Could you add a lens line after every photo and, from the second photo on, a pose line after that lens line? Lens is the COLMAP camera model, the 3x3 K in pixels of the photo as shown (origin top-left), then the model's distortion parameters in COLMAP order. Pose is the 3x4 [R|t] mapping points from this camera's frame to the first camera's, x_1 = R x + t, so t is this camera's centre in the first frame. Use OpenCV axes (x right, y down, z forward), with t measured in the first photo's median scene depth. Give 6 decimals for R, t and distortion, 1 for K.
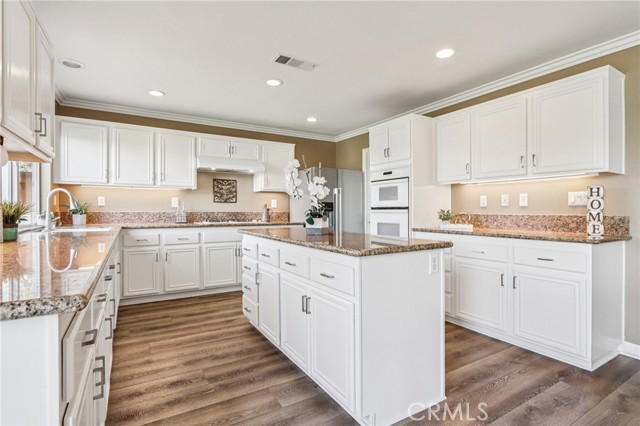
lens RADIAL K [[320.5, 0, 321.6], [0, 320.5, 213.5], [0, 0, 1]] dist [-0.014310, 0.000175]
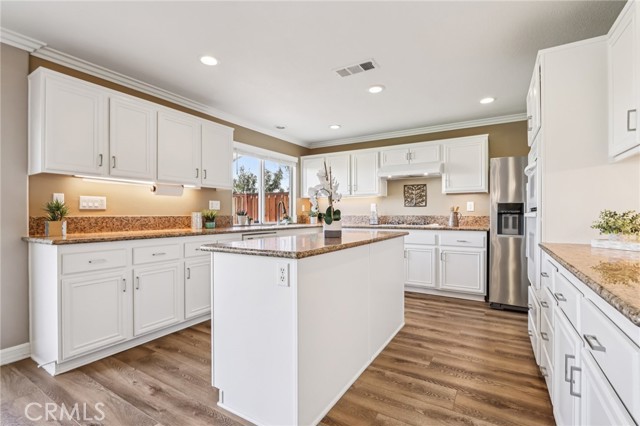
lens RADIAL K [[297.0, 0, 316.7], [0, 297.0, 215.6], [0, 0, 1]] dist [-0.010059, 0.000555]
pose [[0.463998, 0.001340, -0.885835, 0.523584], [-0.006167, 0.999980, -0.001717, -0.000832], [0.885815, 0.006260, 0.463997, 0.335281]]
